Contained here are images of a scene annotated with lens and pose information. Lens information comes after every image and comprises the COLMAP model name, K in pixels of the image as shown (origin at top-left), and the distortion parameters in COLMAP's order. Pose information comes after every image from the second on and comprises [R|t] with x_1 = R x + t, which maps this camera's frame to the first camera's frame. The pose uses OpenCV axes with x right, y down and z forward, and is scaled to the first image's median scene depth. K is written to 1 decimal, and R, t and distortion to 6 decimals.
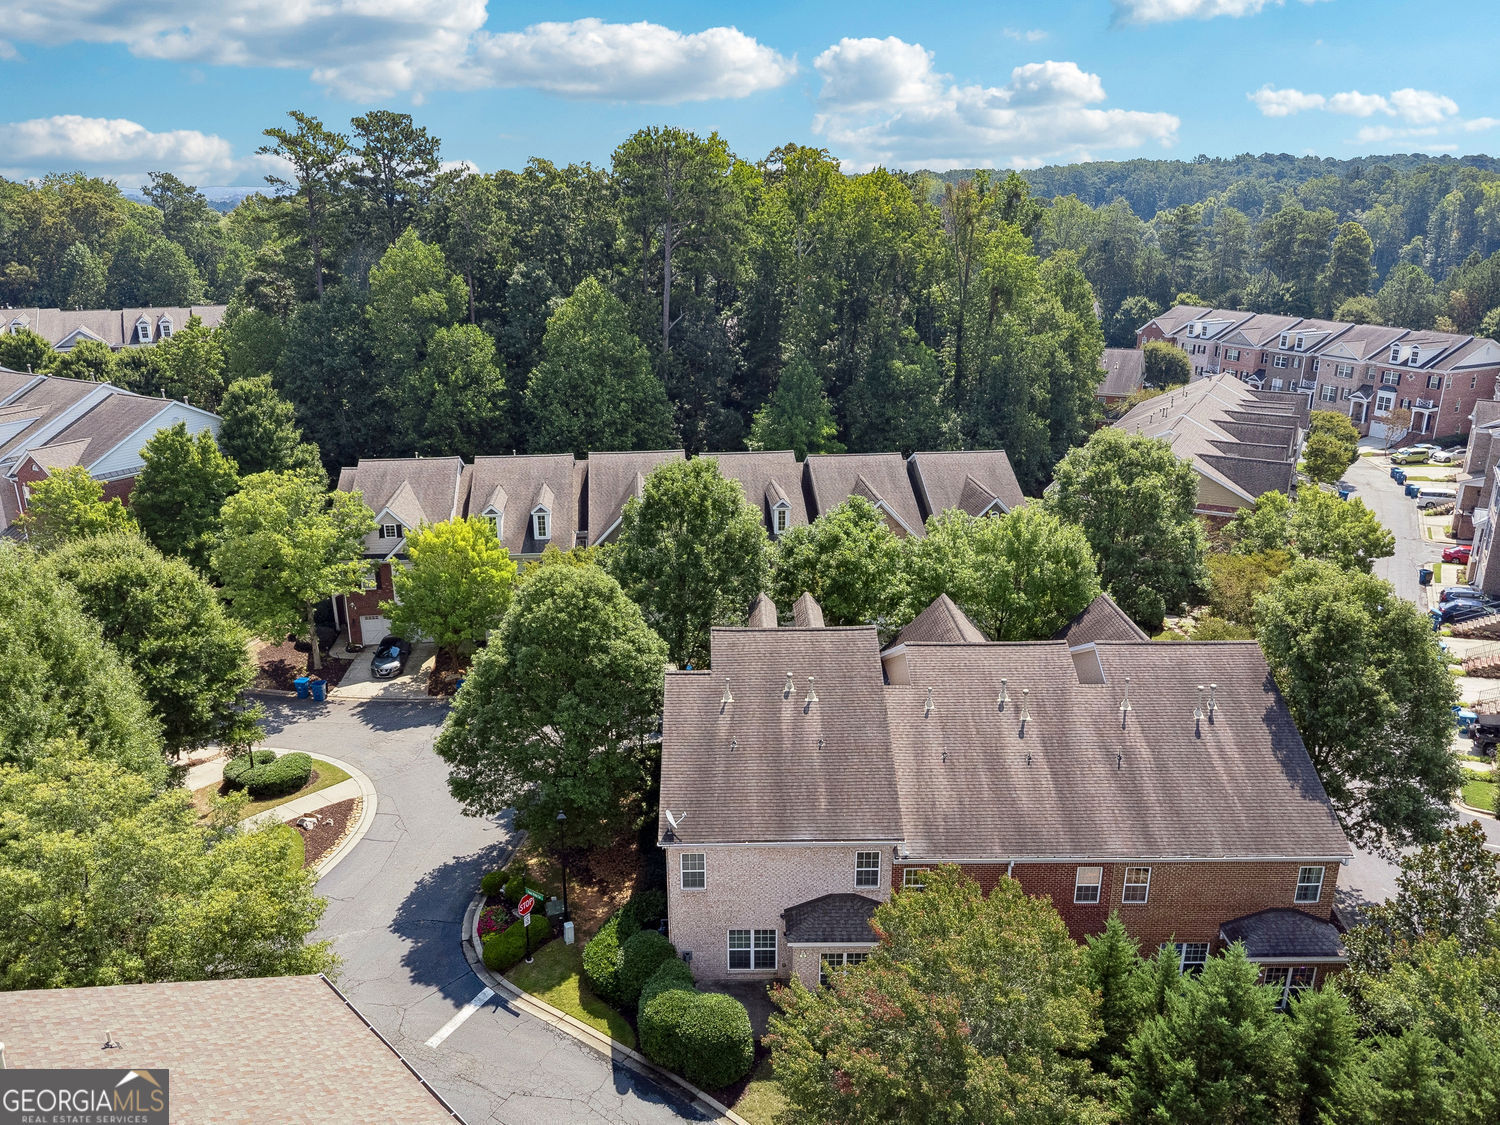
lens RADIAL K [[1204.4, 0, 750.0], [0, 1204.4, 562.5], [0, 0, 1]] dist [0.003133, -0.000886]
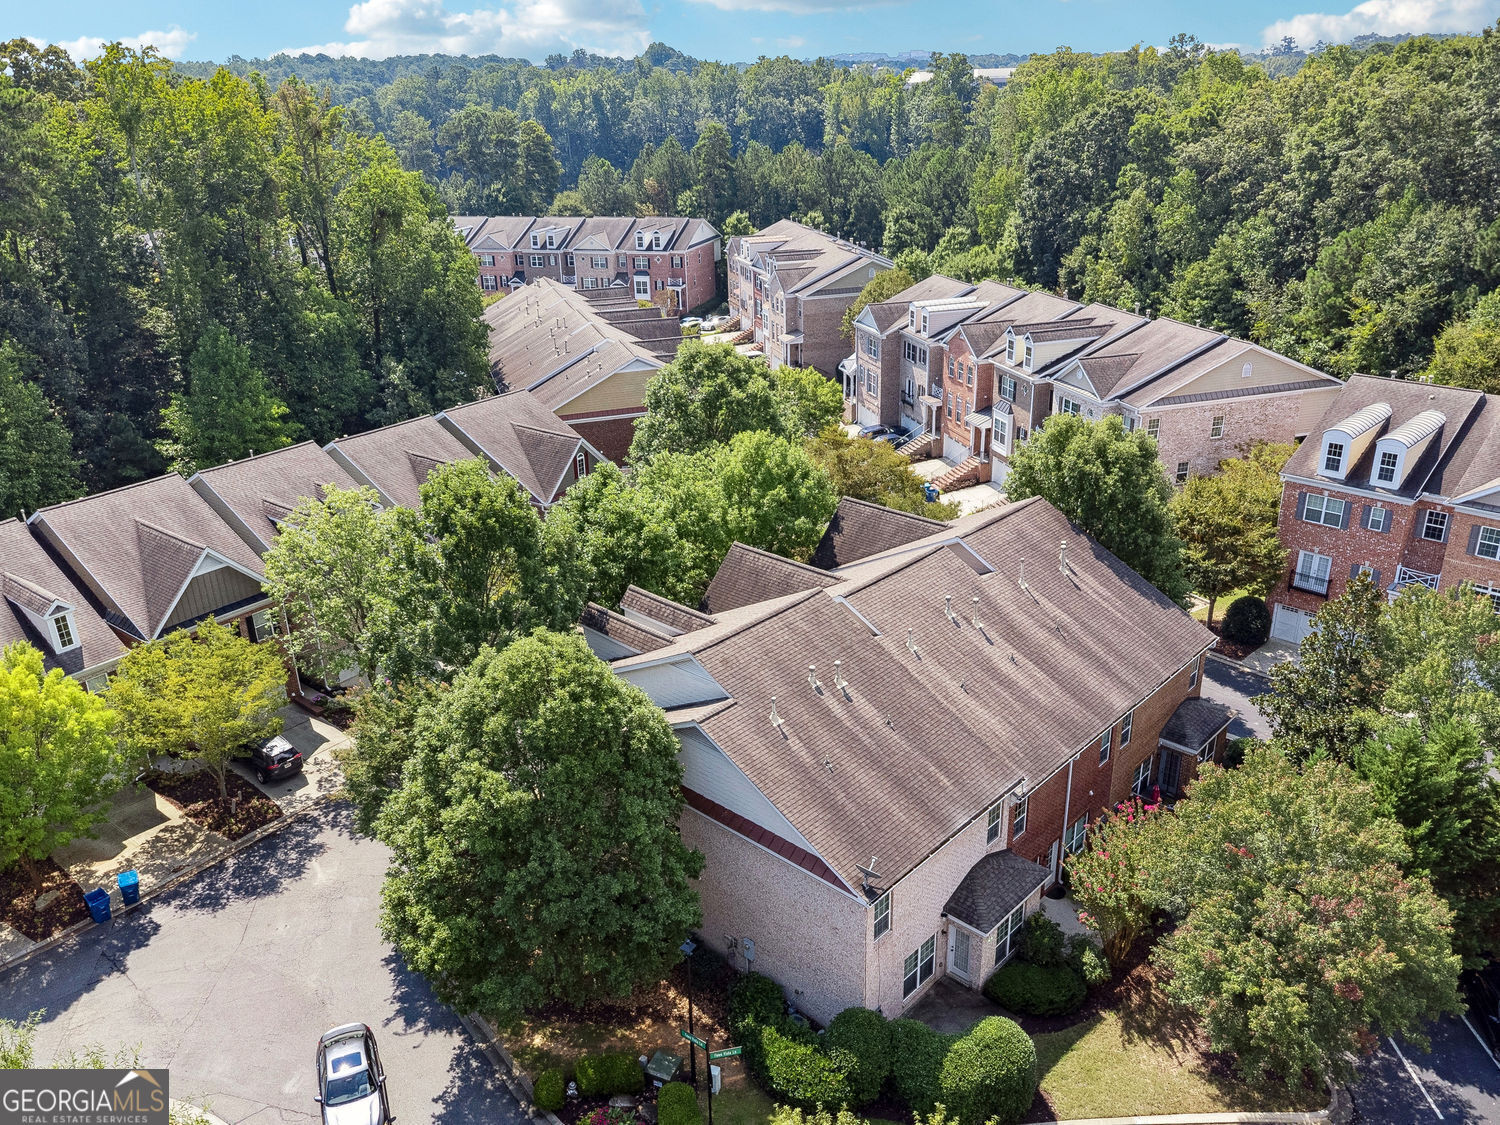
lens RADIAL K [[1204.4, 0, 750.0], [0, 1204.4, 562.5], [0, 0, 1]] dist [0.003133, -0.000886]
pose [[0.670736, -0.292217, 0.681706, -0.232281], [0.243031, 0.954965, 0.170232, -0.056544], [-0.700750, 0.051495, 0.711546, 0.168414]]
